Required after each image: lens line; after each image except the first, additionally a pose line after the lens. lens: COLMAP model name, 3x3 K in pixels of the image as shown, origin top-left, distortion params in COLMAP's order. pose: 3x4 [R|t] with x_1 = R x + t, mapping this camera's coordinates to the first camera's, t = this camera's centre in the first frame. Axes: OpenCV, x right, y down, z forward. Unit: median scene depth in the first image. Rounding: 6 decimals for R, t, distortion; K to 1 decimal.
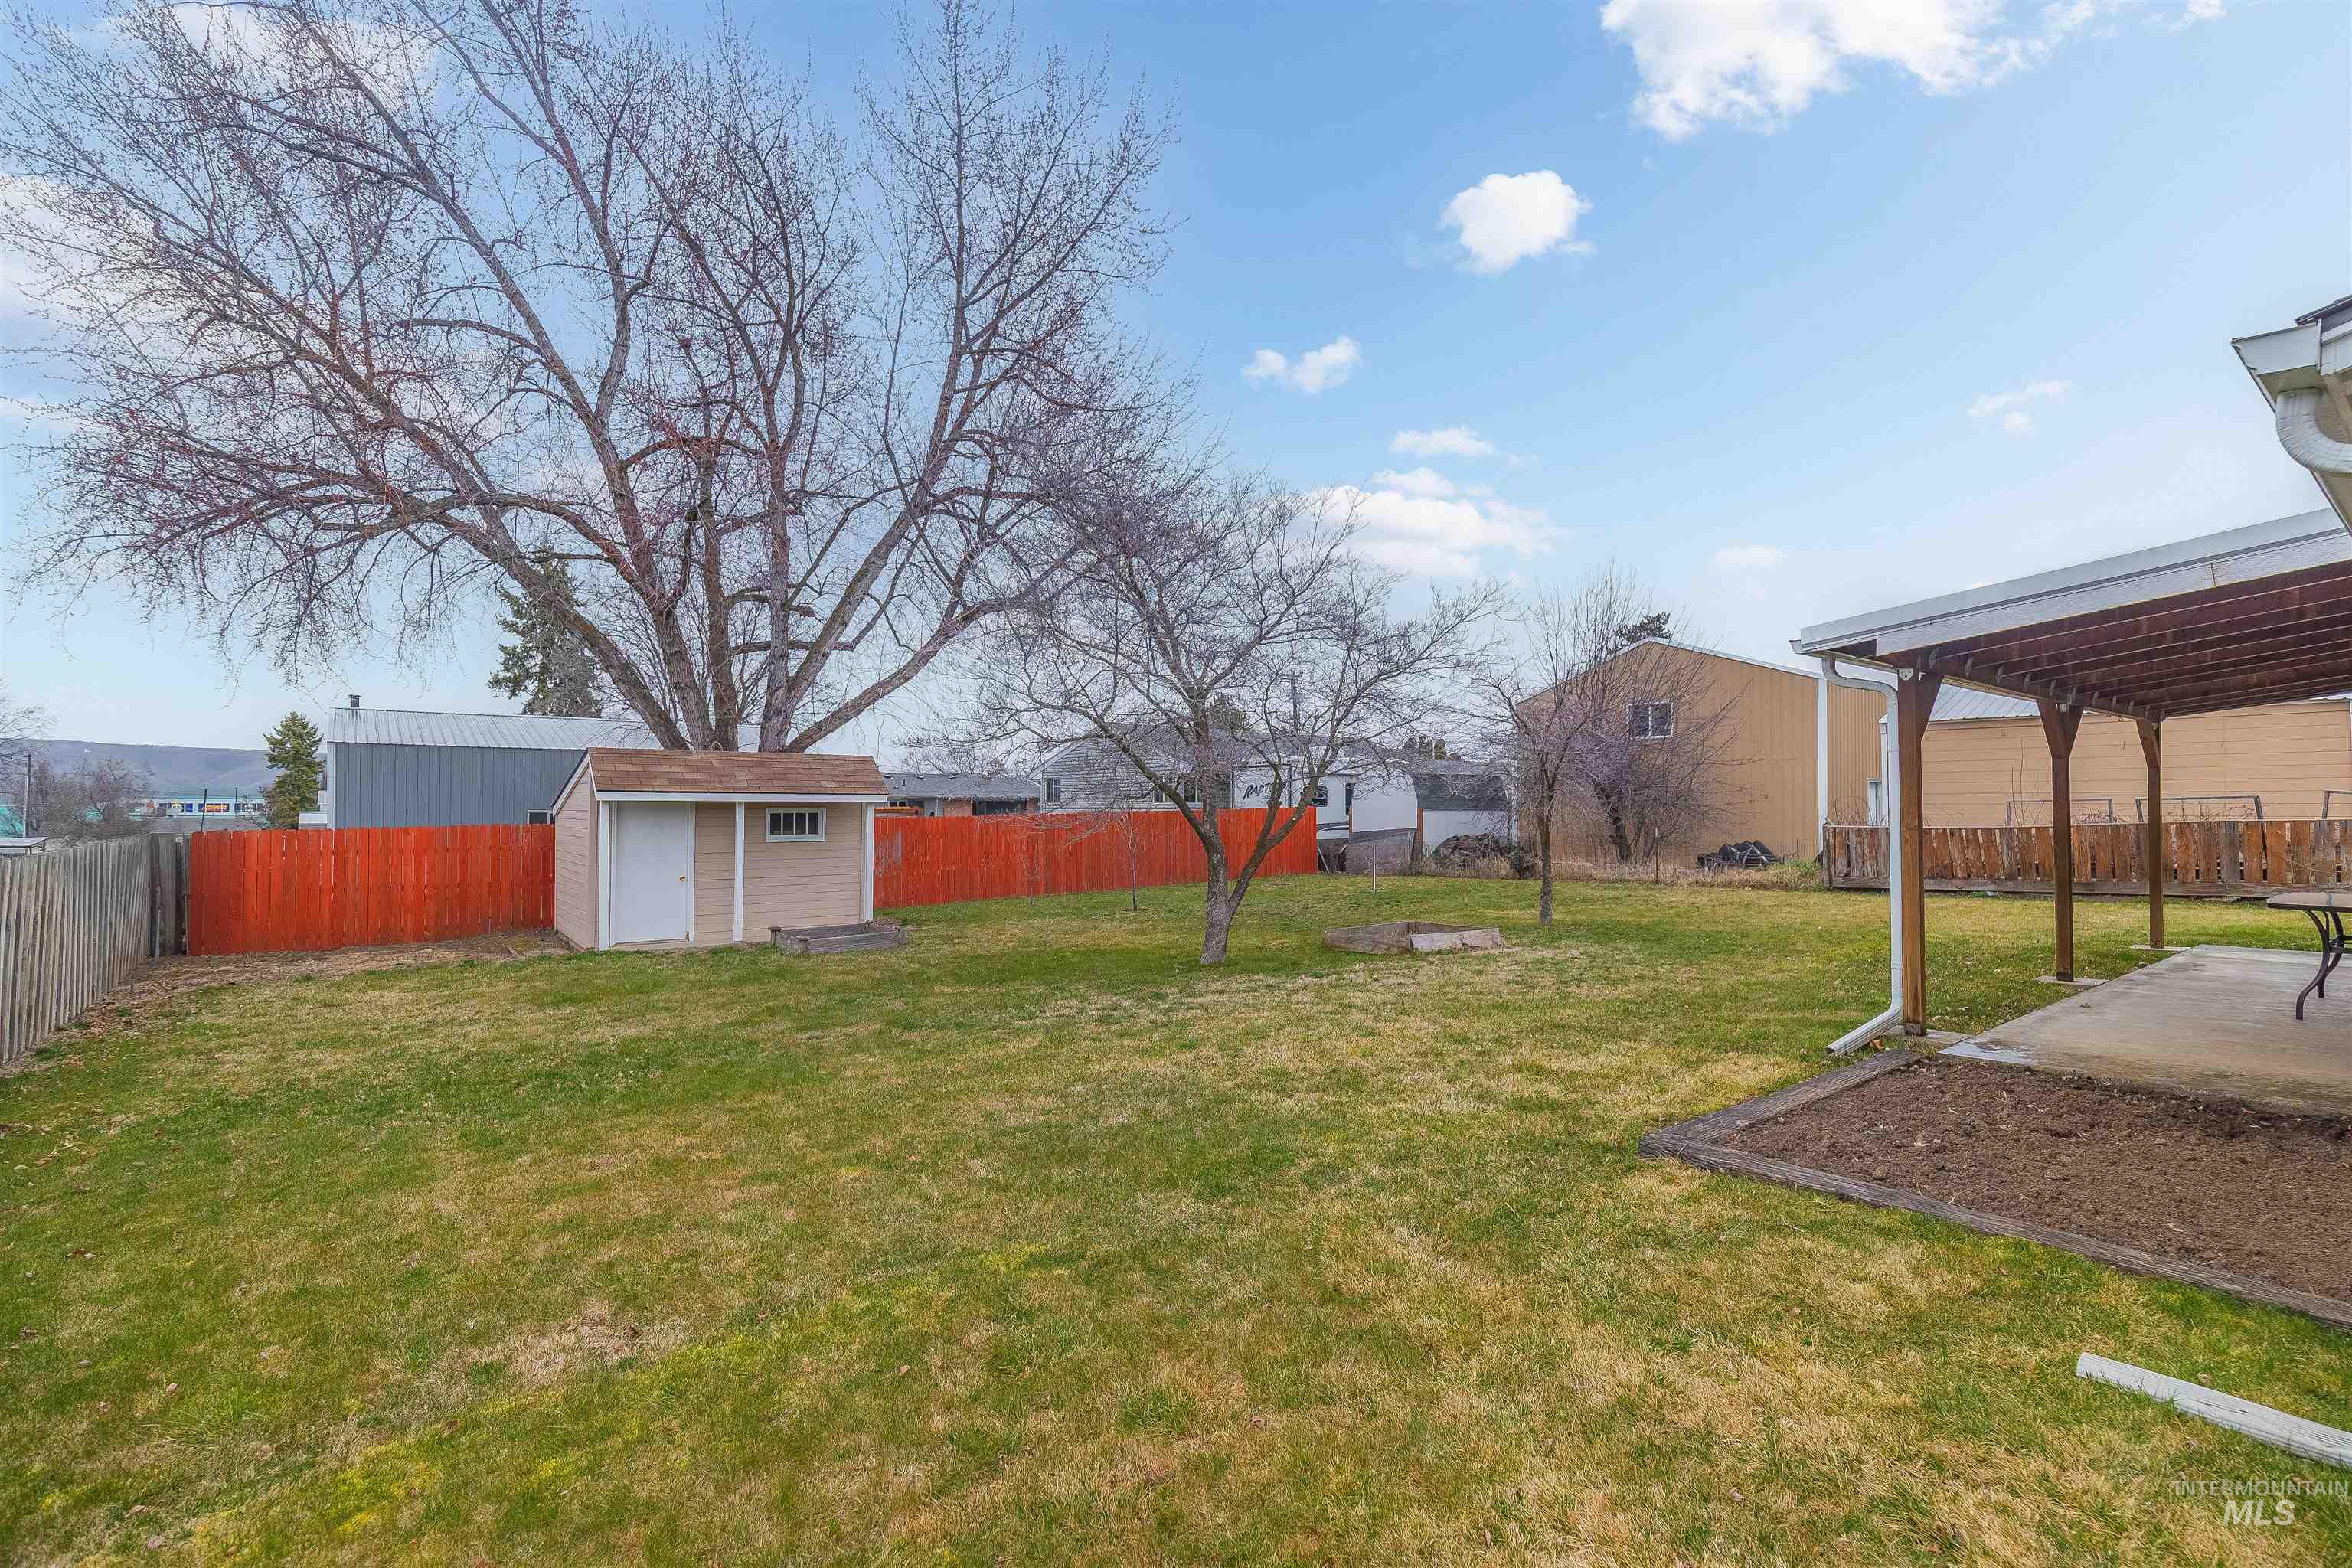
lens RADIAL K [[1067.5, 0, 1197.7], [0, 1067.5, 788.9], [0, 0, 1]] dist [0.000574, 0.001840]
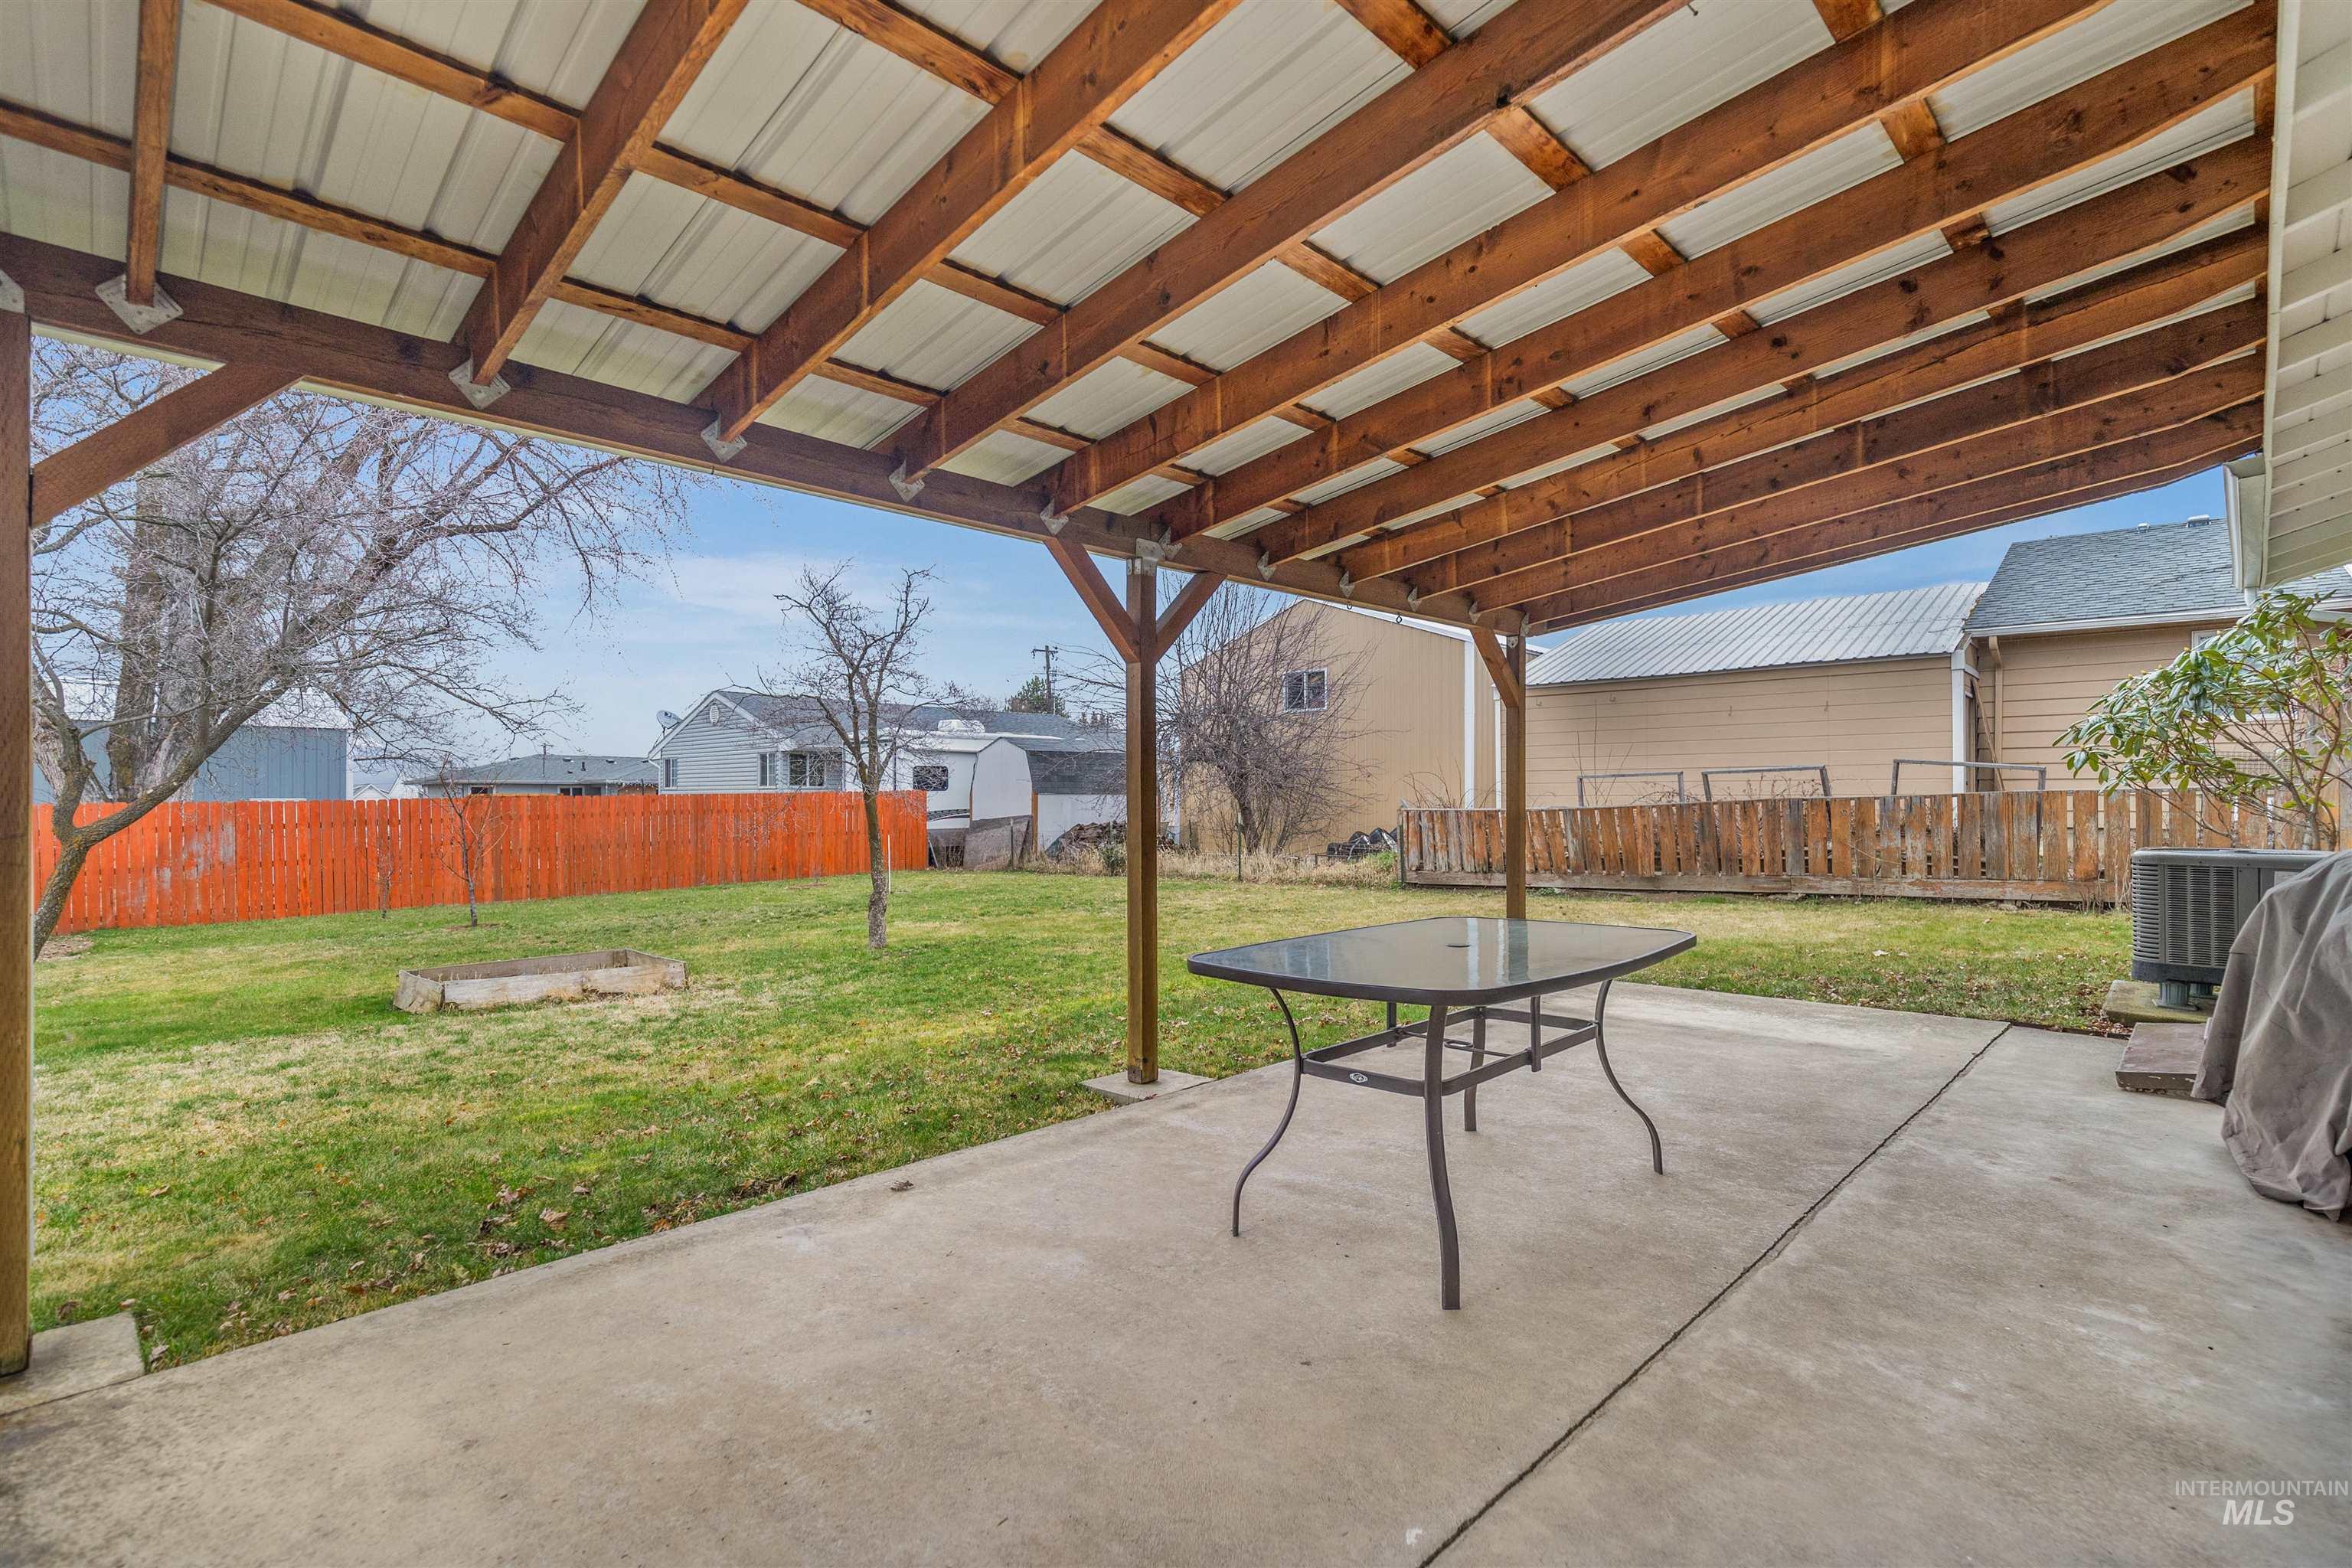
lens RADIAL K [[1067.5, 0, 1192.2], [0, 1067.5, 782.5], [0, 0, 1]] dist [0.000574, 0.001840]
pose [[0.992882, 0.000030, 0.119100, 0.294739], [-0.000266, 0.999998, 0.001968, 0.011502], [-0.119100, -0.001986, 0.992880, 0.183144]]
